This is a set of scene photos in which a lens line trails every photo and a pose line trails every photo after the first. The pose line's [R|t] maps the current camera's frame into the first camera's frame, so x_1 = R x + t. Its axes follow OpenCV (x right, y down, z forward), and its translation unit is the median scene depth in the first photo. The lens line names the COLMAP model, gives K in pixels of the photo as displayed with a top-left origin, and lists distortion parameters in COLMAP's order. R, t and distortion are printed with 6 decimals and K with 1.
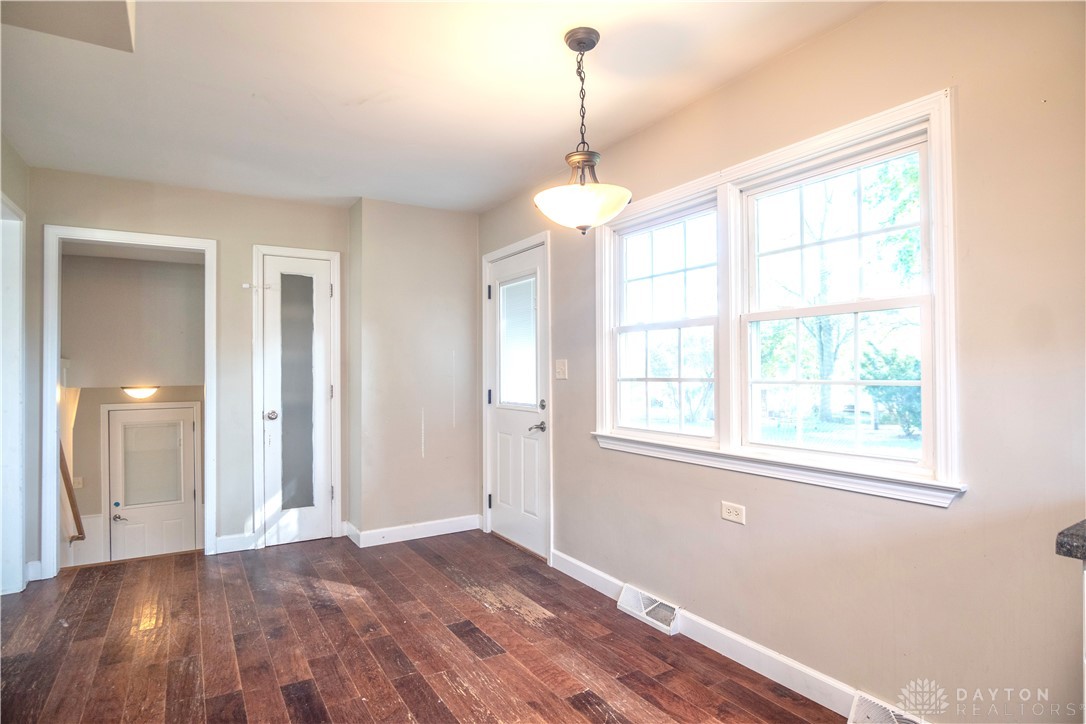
lens RADIAL K [[579.5, 0, 539.6], [0, 579.5, 364.6], [0, 0, 1]] dist [-0.022656, 0.000237]
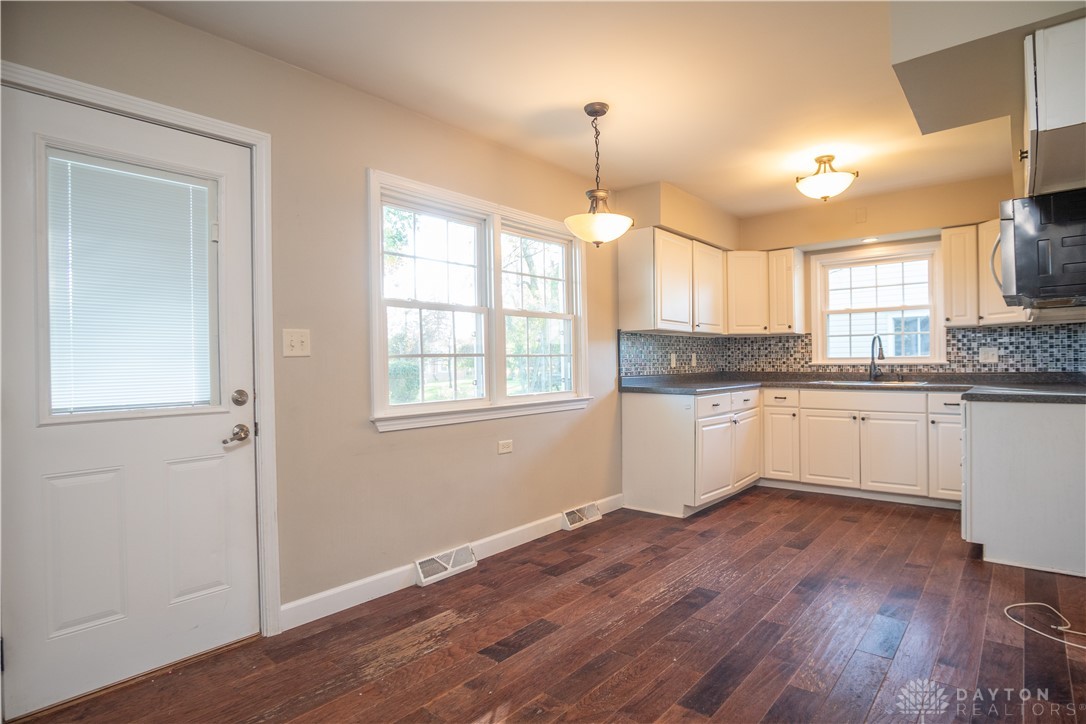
lens RADIAL K [[579.5, 0, 539.6], [0, 579.5, 364.6], [0, 0, 1]] dist [-0.022656, 0.000237]
pose [[-0.305501, 0.008862, 0.952151, -0.917417], [0.008091, 0.999945, -0.006711, 0.053357], [-0.952157, 0.005654, -0.305556, 1.171249]]
